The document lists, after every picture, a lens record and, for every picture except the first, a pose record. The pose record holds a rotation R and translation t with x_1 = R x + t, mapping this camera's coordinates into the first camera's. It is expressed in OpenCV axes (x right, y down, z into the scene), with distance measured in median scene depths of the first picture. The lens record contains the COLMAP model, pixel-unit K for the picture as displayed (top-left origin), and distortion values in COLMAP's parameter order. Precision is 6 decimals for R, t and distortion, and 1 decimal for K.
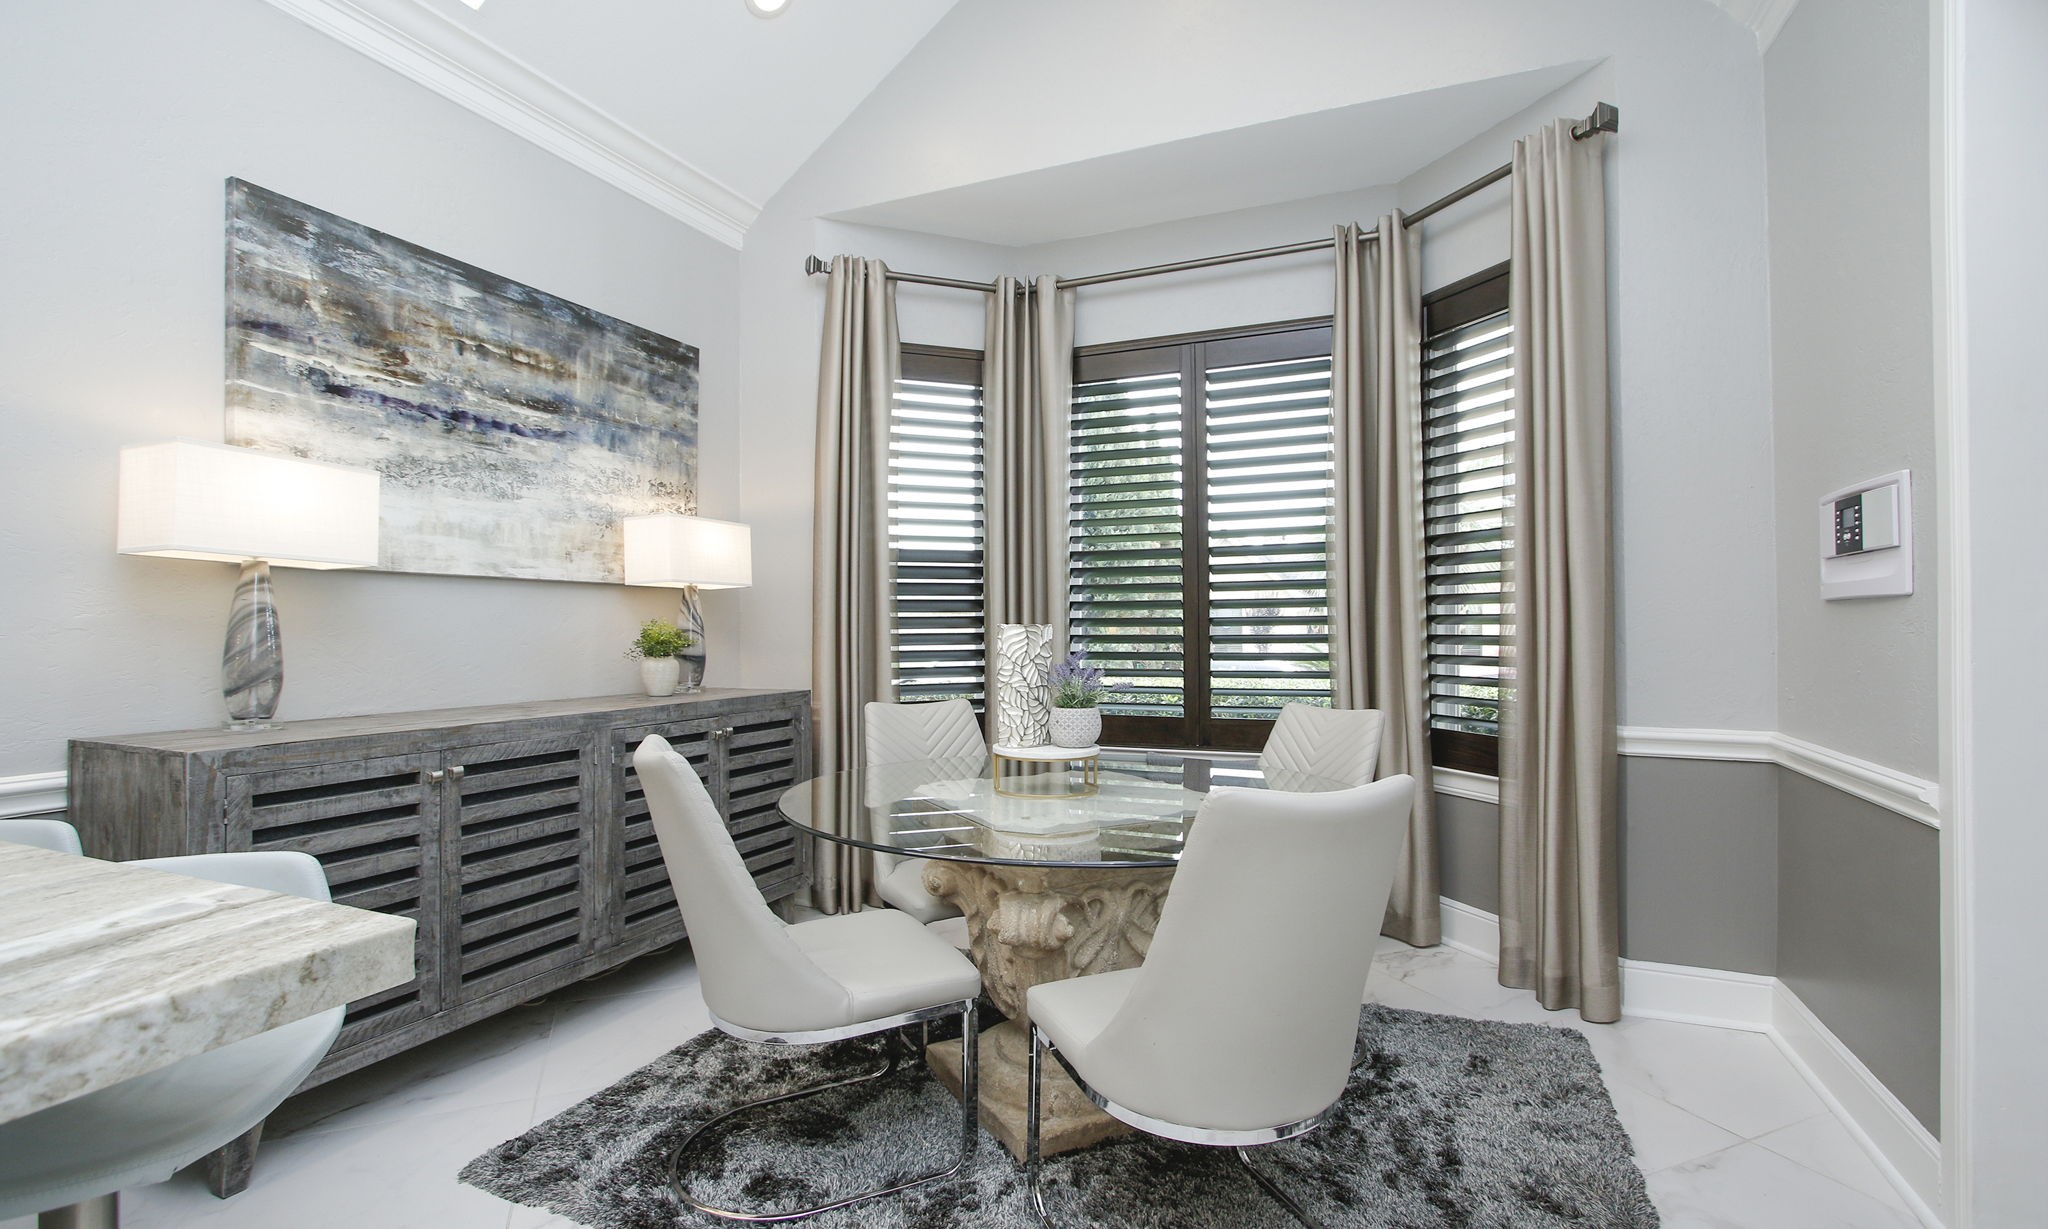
lens RADIAL K [[949.6, 0, 1009.6], [0, 949.6, 628.1], [0, 0, 1]] dist [-0.017351, 0.000084]
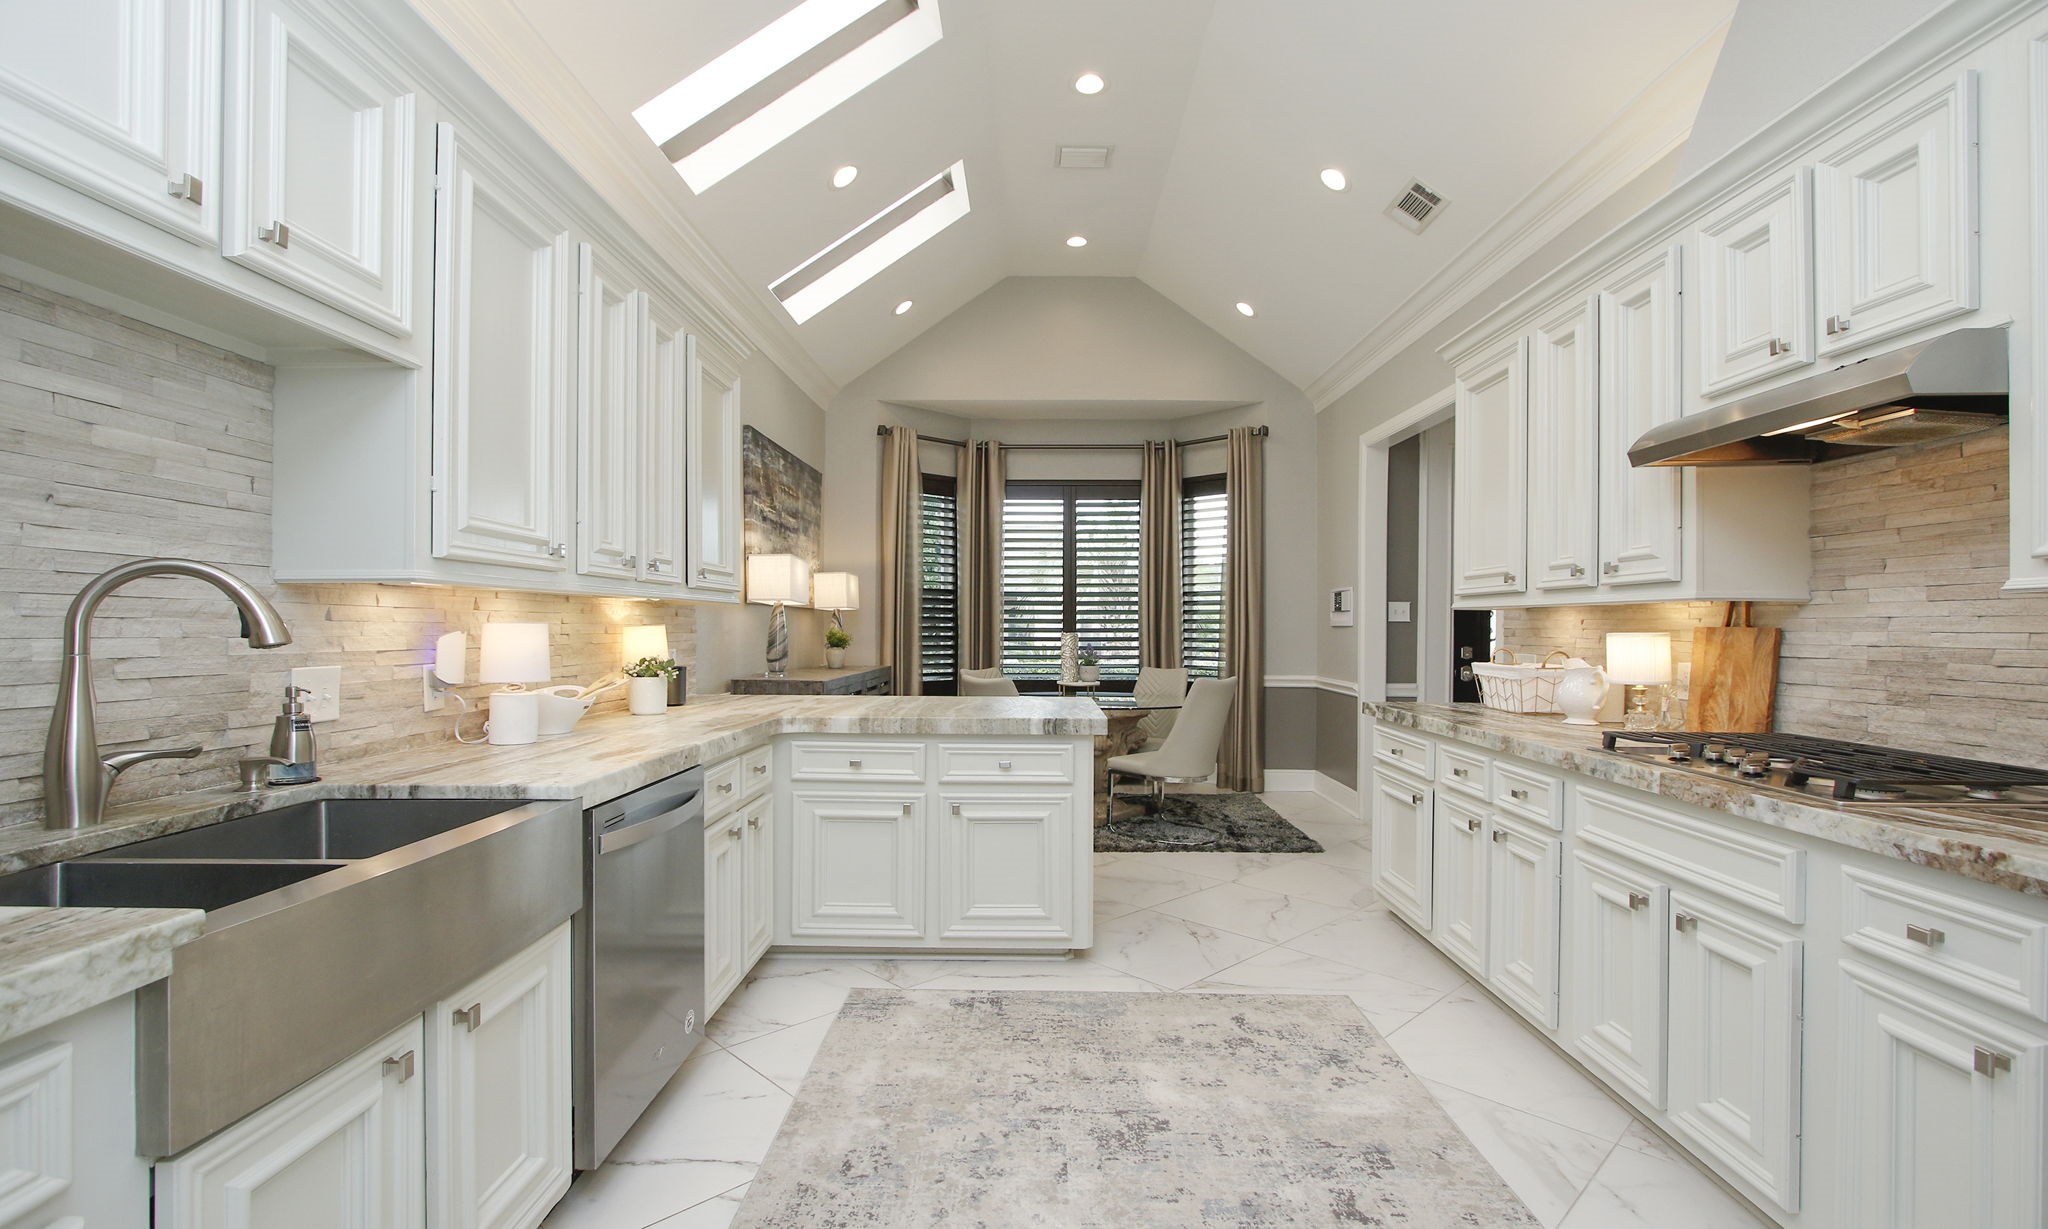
lens RADIAL K [[949.6, 0, 1019.5], [0, 949.6, 621.7], [0, 0, 1]] dist [-0.017351, 0.000084]
pose [[0.922077, 0.012120, 0.386816, -0.759742], [-0.011032, 0.999926, -0.005033, -0.015500], [-0.386848, 0.000373, 0.922143, -0.877659]]
